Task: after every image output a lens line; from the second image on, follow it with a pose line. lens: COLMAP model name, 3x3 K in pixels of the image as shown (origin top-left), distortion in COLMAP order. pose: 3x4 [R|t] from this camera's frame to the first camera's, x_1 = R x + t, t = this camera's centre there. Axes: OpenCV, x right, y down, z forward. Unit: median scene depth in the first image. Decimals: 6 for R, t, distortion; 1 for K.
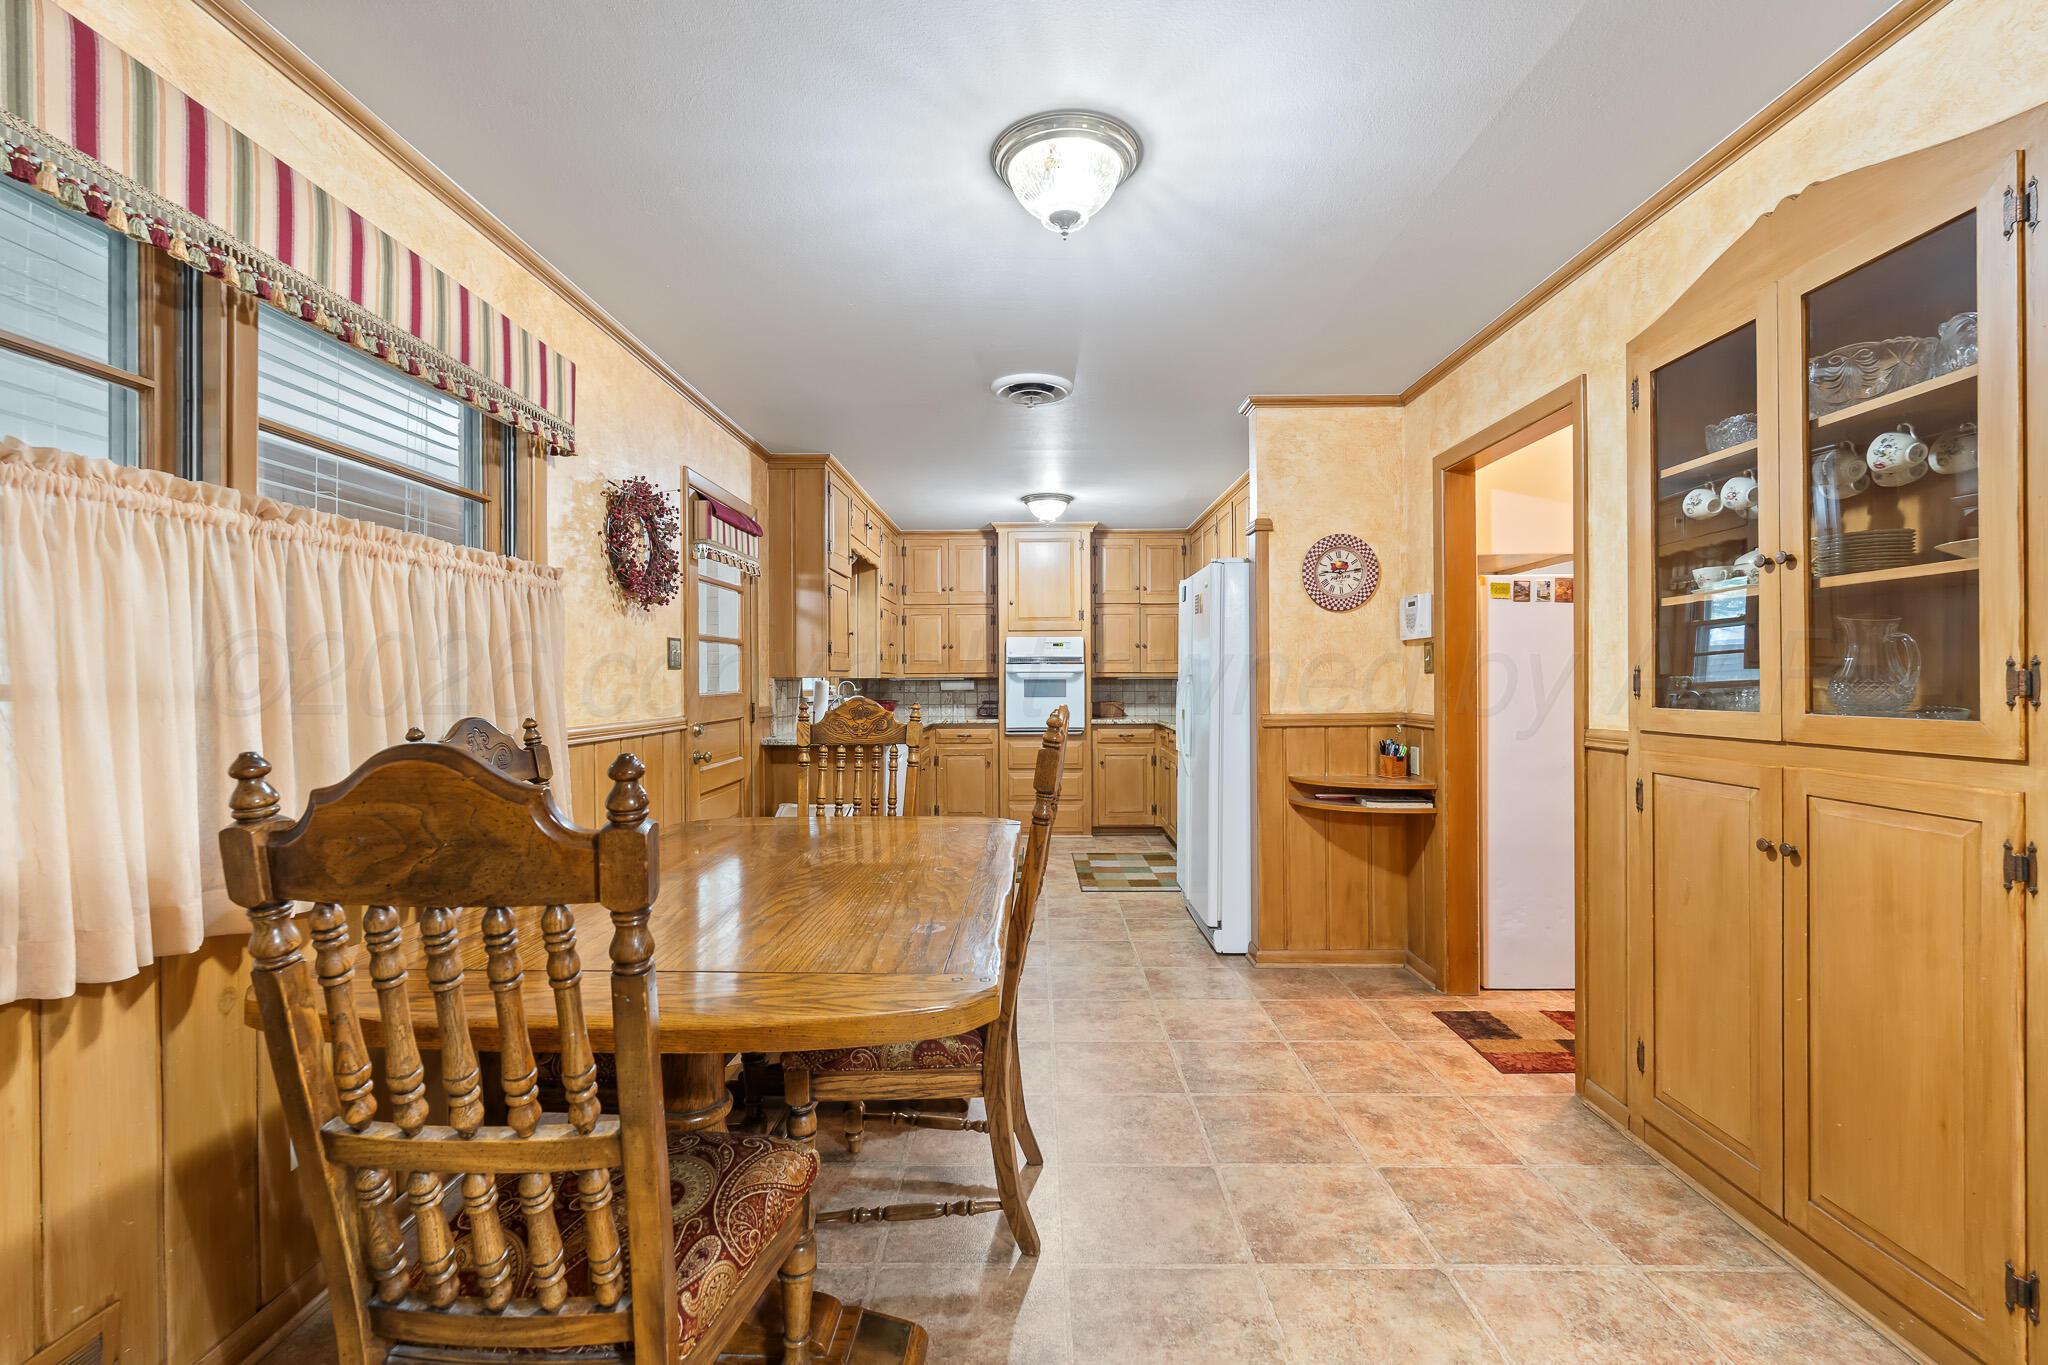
lens RADIAL K [[898.4, 0, 1029.2], [0, 898.4, 681.3], [0, 0, 1]] dist [-0.002306, 0.000331]
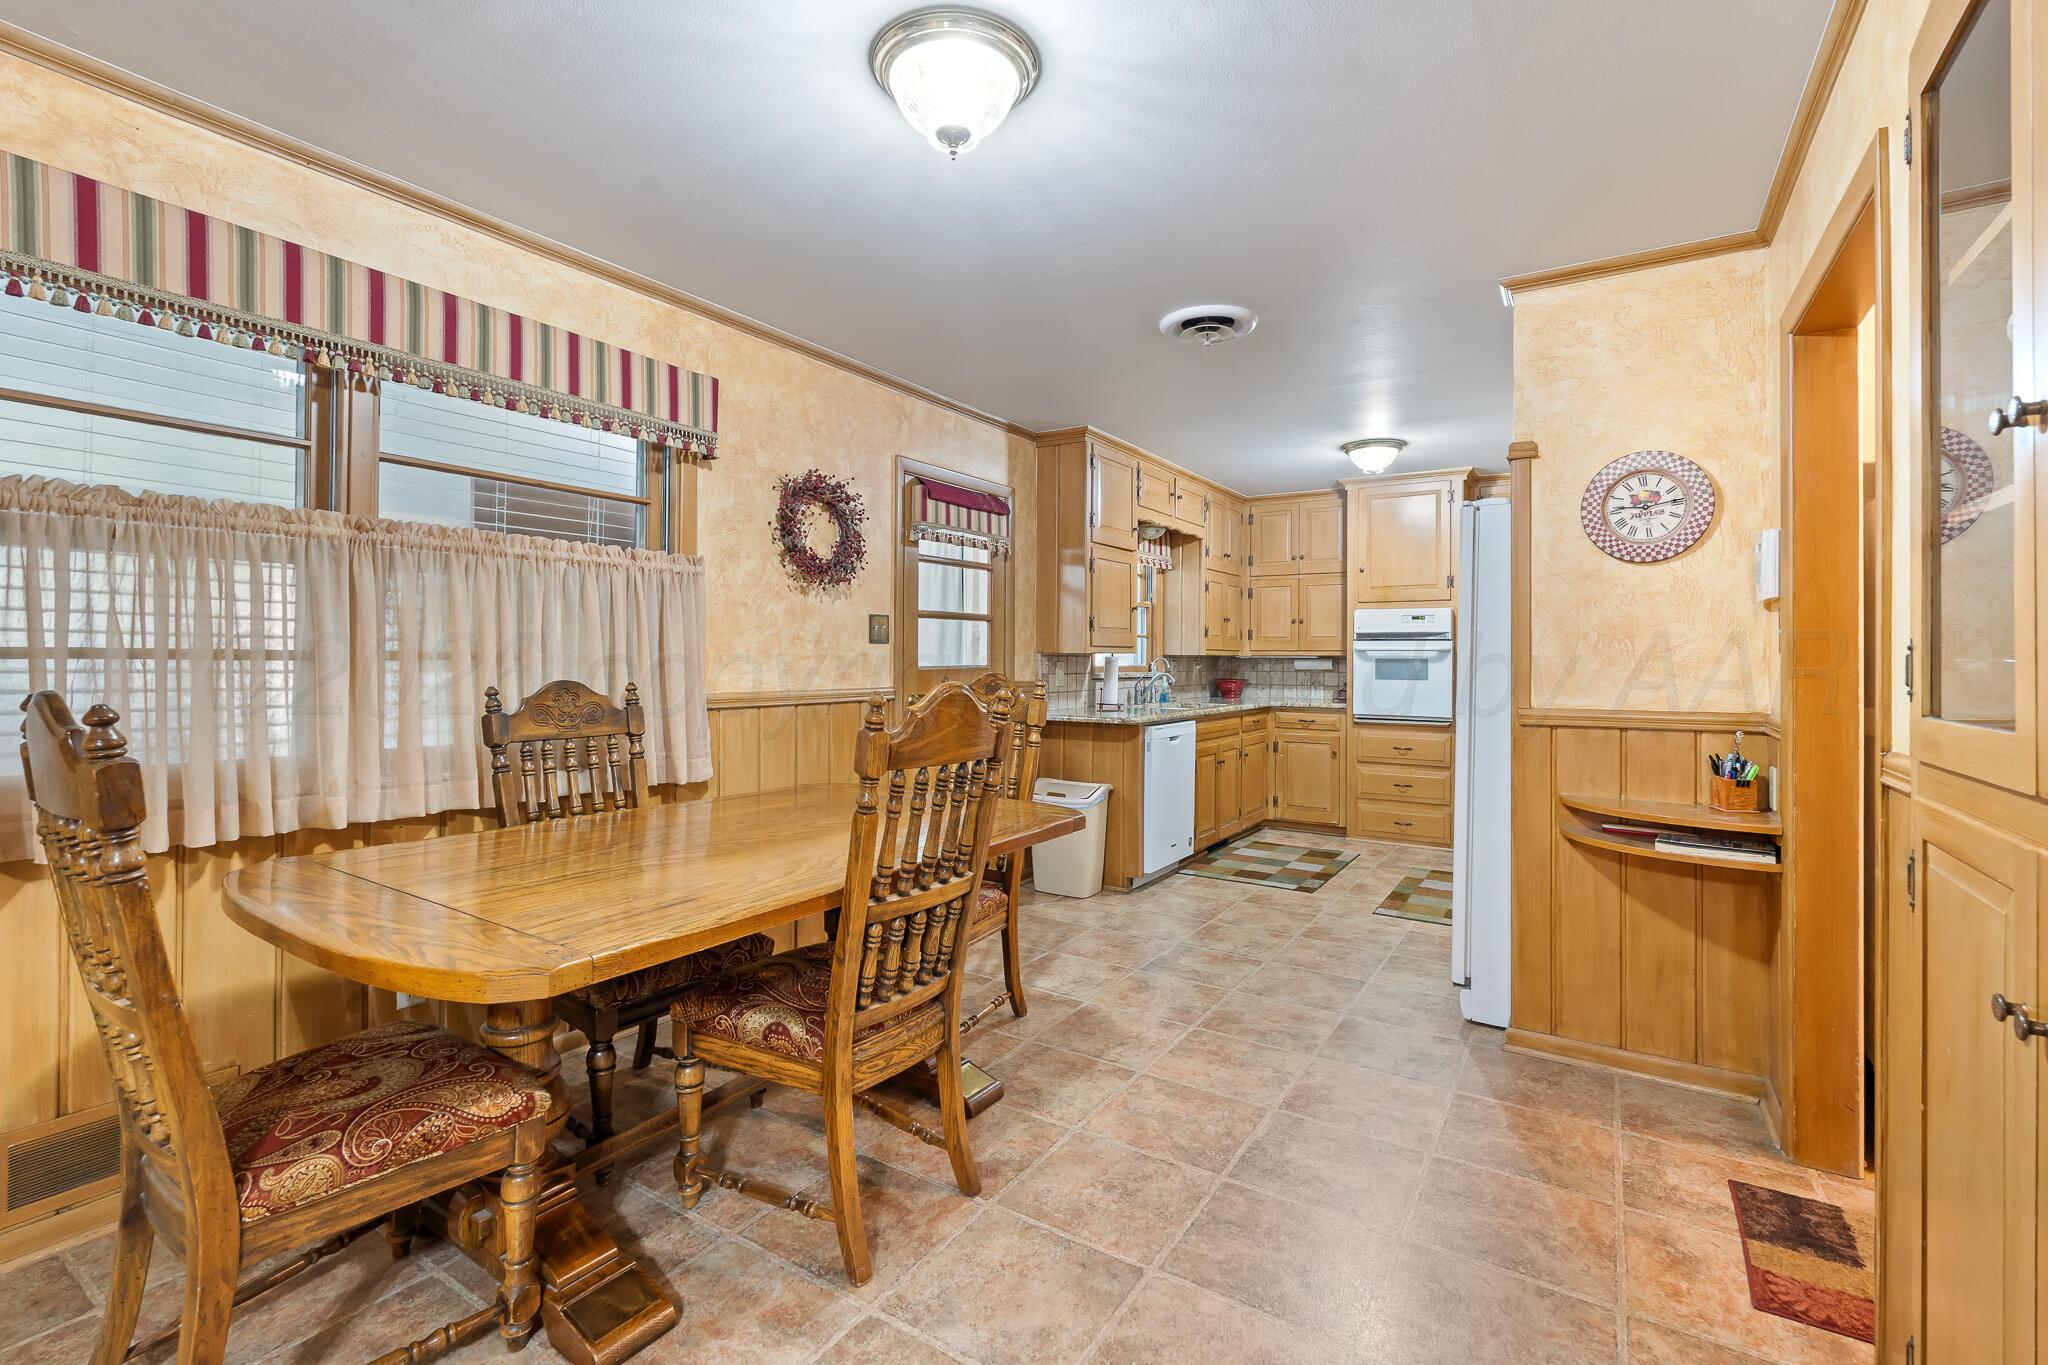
lens RADIAL K [[911.5, 0, 1019.0], [0, 911.5, 652.3], [0, 0, 1]] dist [-0.002589, -0.000421]
pose [[0.844581, 0.008423, -0.535362, 0.306292], [-0.012514, 0.999914, -0.004010, -0.000469], [0.535282, 0.010086, 0.844613, 0.146117]]
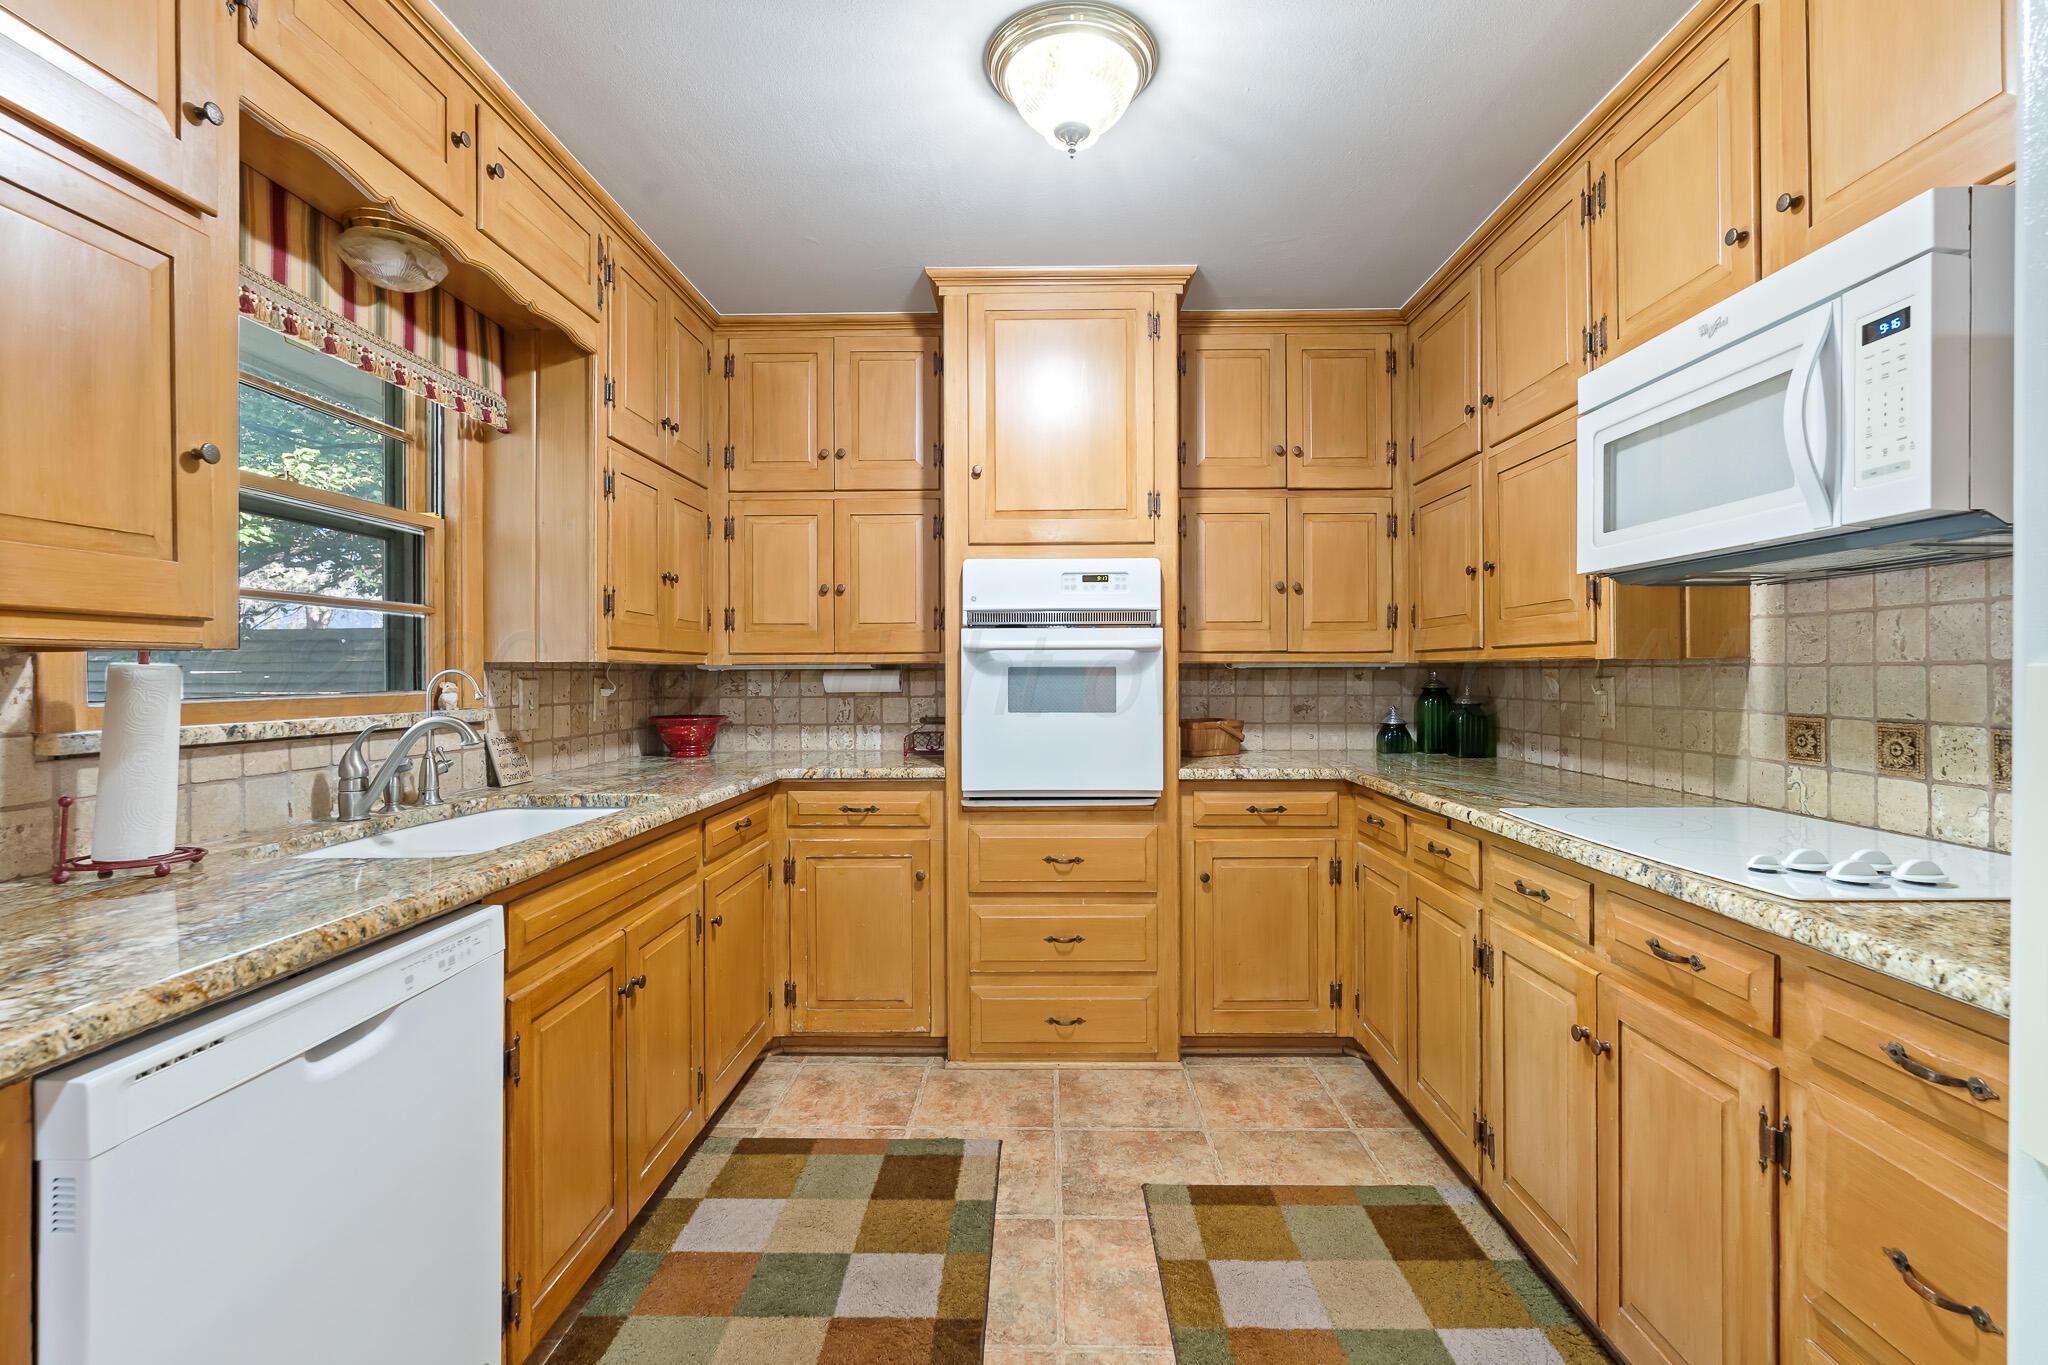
lens RADIAL K [[916.7, 0, 1031.5], [0, 916.7, 671.4], [0, 0, 1]] dist [-0.001361, -0.000007]
pose [[0.999924, 0.000846, -0.012294, 0.016654], [-0.000909, 0.999986, -0.005166, 0.003261], [0.012289, 0.005176, 0.999911, 1.068278]]
